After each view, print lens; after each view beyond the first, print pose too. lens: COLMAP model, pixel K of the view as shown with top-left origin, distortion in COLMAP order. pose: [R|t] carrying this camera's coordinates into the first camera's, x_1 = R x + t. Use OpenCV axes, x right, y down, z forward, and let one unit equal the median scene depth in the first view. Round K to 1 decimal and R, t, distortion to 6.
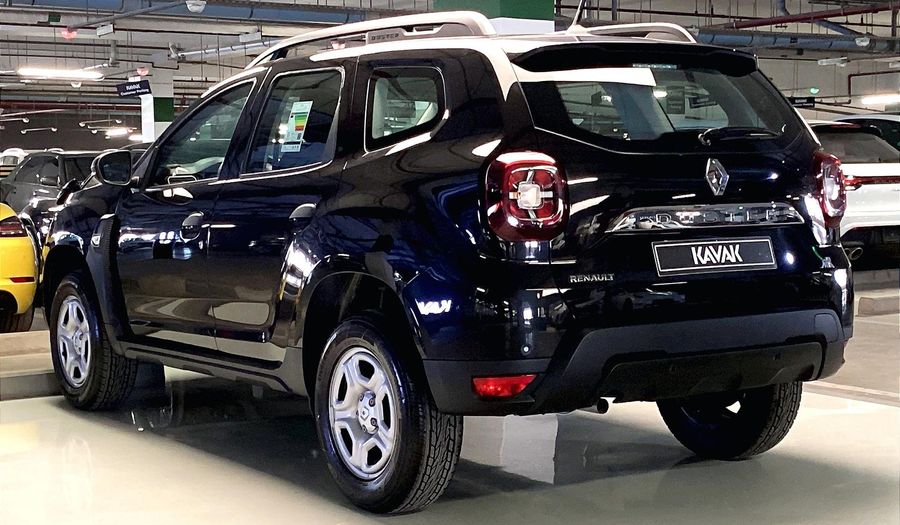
lens RADIAL K [[1627.5, 0, 450.0], [0, 1627.5, 262.5], [0, 0, 1]] dist [-0.369914, -0.017380]
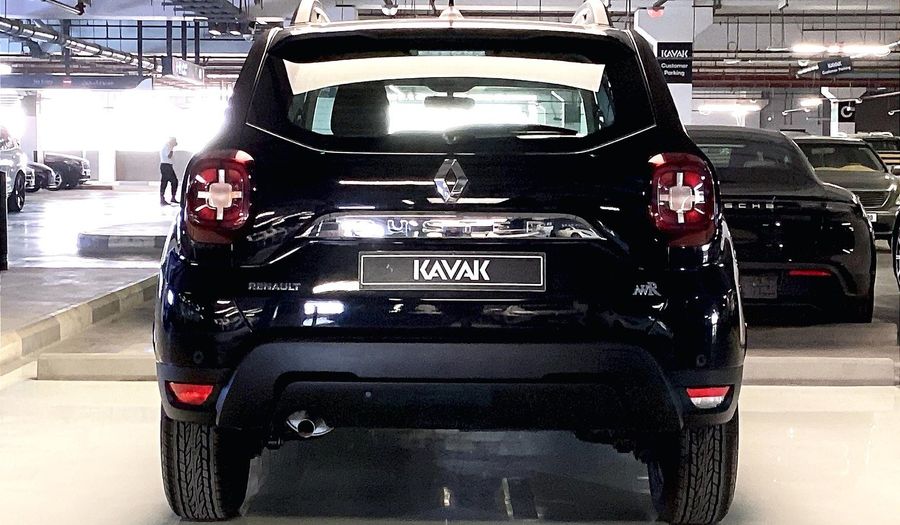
lens RADIAL K [[1715.4, 0, 450.0], [0, 1715.4, 262.5], [0, 0, 1]] dist [0.284138, -0.006522]
pose [[0.814202, 0.053809, -0.578083, 0.675498], [-0.050820, 0.998479, 0.021362, -0.027748], [0.578353, 0.011985, 0.815698, 0.234903]]
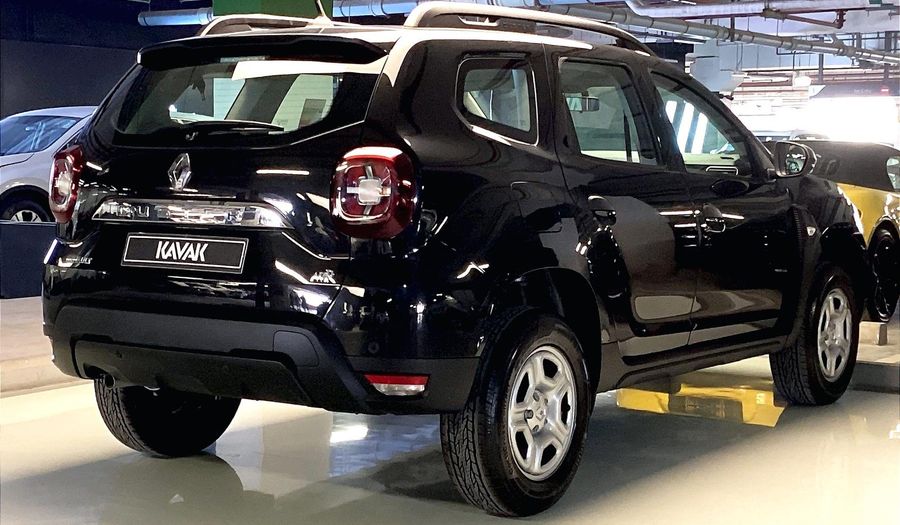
lens RADIAL K [[1679.2, 0, 450.0], [0, 1679.2, 262.5], [0, 0, 1]] dist [-0.300391, -0.014390]
pose [[0.376109, 0.074710, -0.923559, 1.119700], [-0.076160, 0.995864, 0.049543, -0.058473], [0.923440, 0.051705, 0.380243, 0.738991]]
